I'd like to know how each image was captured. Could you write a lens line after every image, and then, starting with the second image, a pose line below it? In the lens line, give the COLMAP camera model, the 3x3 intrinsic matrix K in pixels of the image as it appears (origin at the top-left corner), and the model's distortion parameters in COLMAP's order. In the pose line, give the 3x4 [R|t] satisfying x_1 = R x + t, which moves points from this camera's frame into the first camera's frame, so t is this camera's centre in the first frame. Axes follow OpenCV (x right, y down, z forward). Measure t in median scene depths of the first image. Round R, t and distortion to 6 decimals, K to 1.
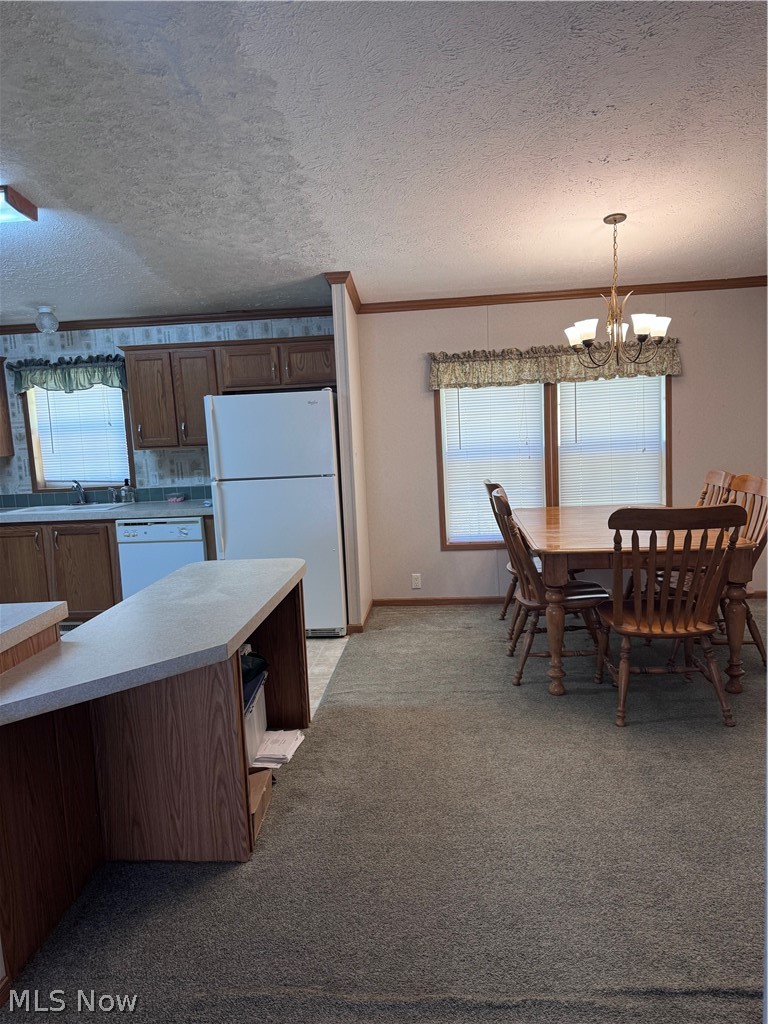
lens RADIAL K [[714.0, 0, 387.9], [0, 714.0, 510.6], [0, 0, 1]] dist [0.161505, -0.295163]
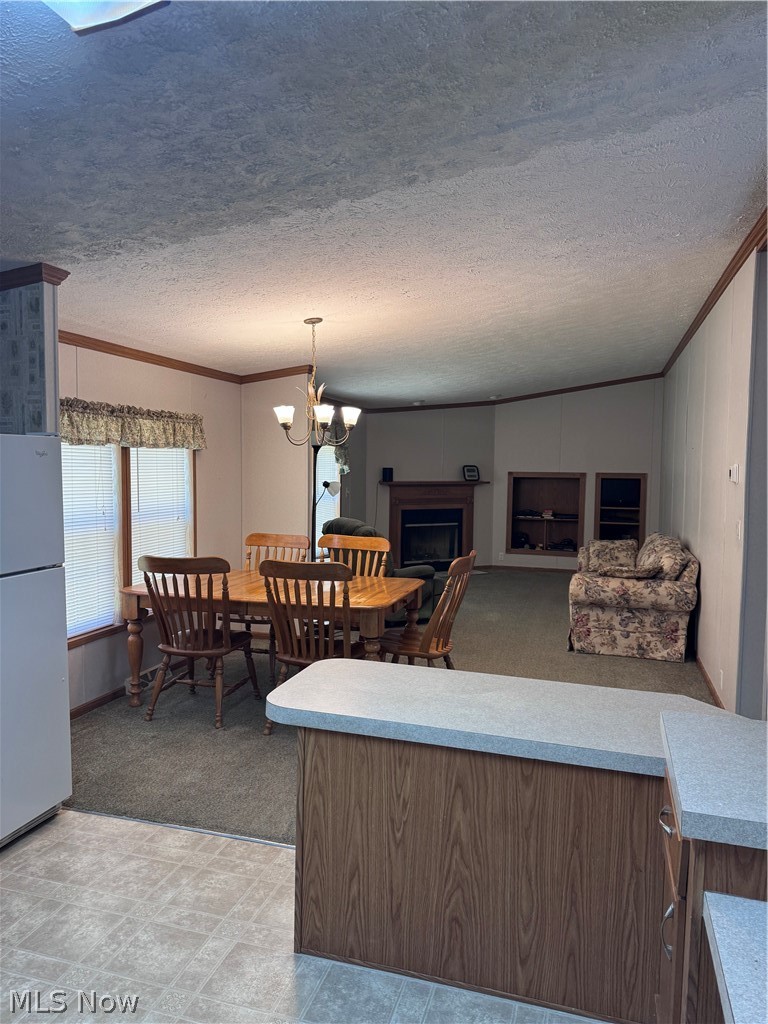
lens RADIAL K [[725.7, 0, 370.3], [0, 725.7, 519.7], [0, 0, 1]] dist [0.094606, -0.039135]
pose [[0.217017, -0.024015, 0.975872, -0.599452], [0.099375, 0.995047, 0.002388, -0.056632], [-0.971096, 0.096459, 0.218328, 0.506519]]
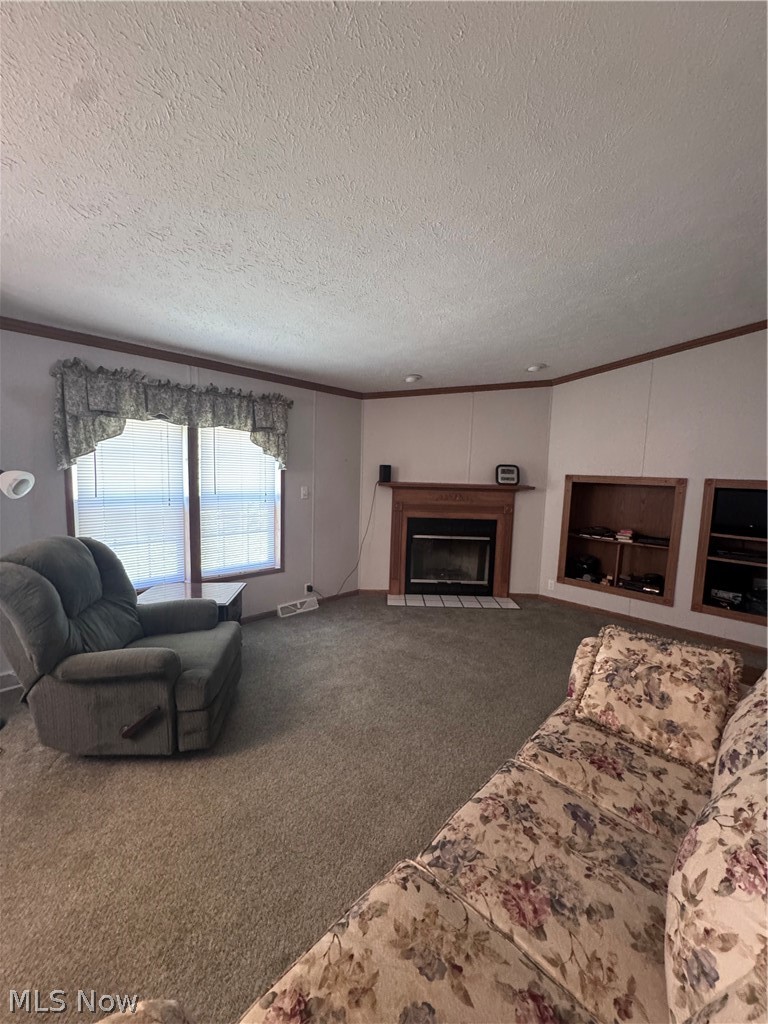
lens RADIAL K [[410.8, 0, 379.1], [0, 410.8, 513.2], [0, 0, 1]] dist [-0.000423, -0.000097]
pose [[0.638459, -0.013147, 0.769544, 0.522744], [0.034688, 0.999330, -0.011707, -0.069430], [-0.768874, 0.034168, 0.638487, 0.325877]]
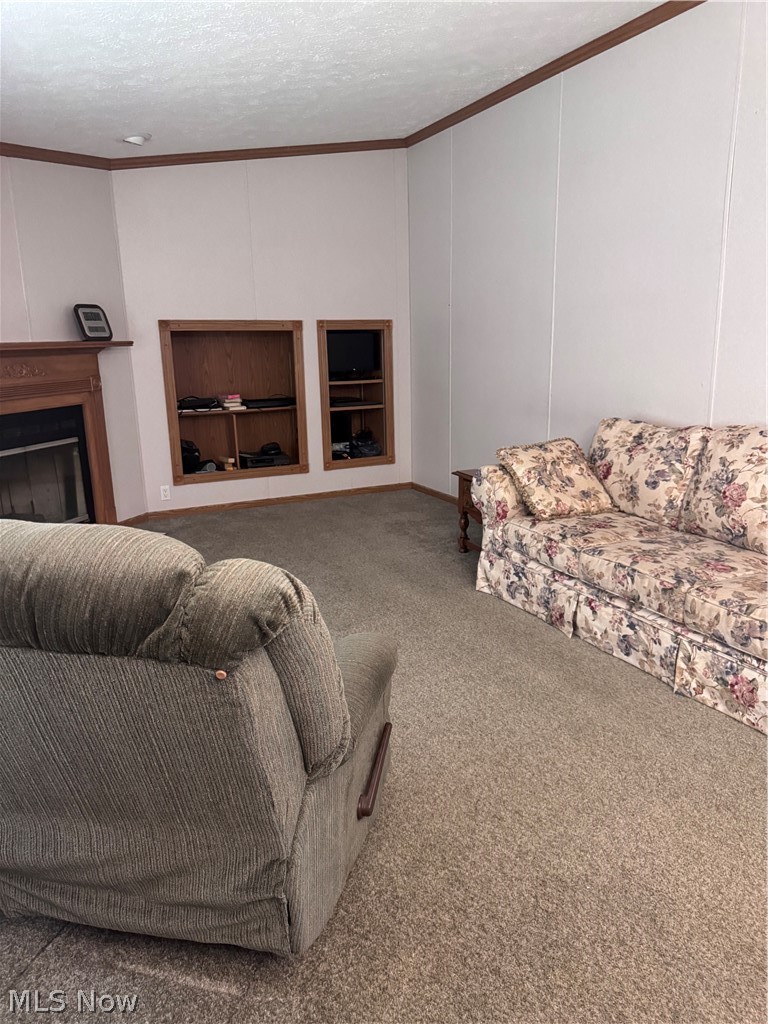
lens RADIAL K [[721.2, 0, 383.9], [0, 721.2, 527.5], [0, 0, 1]] dist [0.109134, -0.225865]
pose [[-0.519998, -0.158407, 0.839351, 0.391994], [0.149090, 0.950737, 0.271793, -0.100936], [-0.841056, 0.266471, -0.470764, 0.836828]]
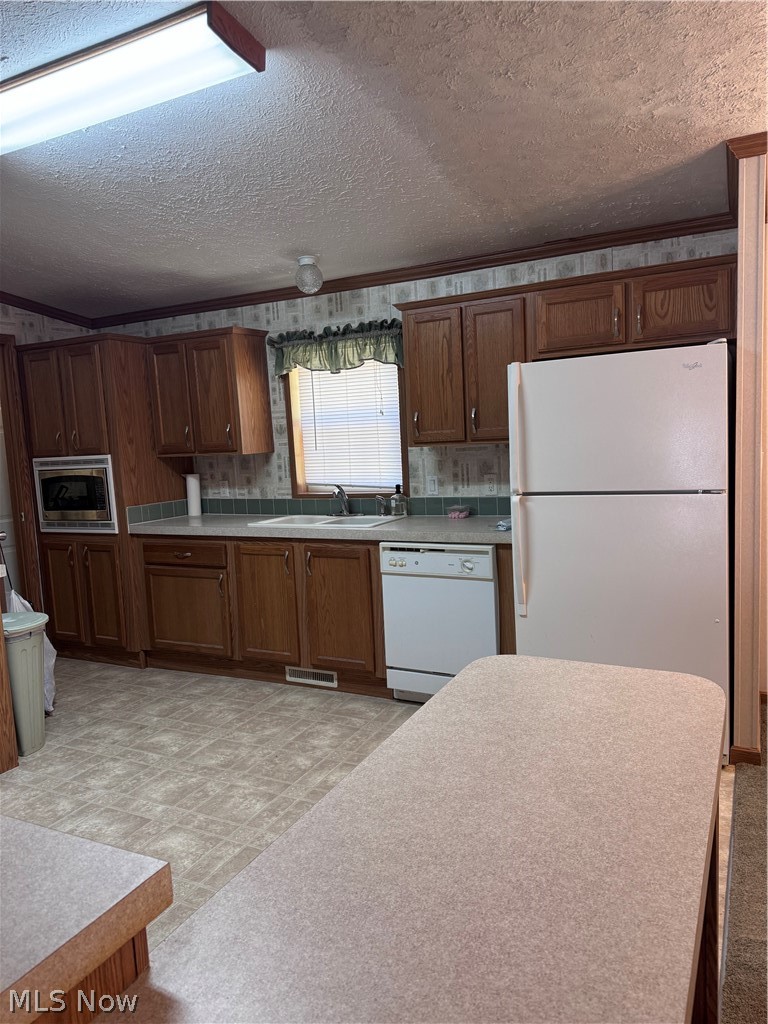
lens RADIAL K [[714.0, 0, 387.9], [0, 714.0, 510.6], [0, 0, 1]] dist [0.161505, -0.295163]
pose [[0.927652, 0.042730, -0.370992, -0.095807], [-0.039681, 0.999087, 0.015852, -0.029307], [0.371331, 0.000016, 0.928501, 0.316067]]
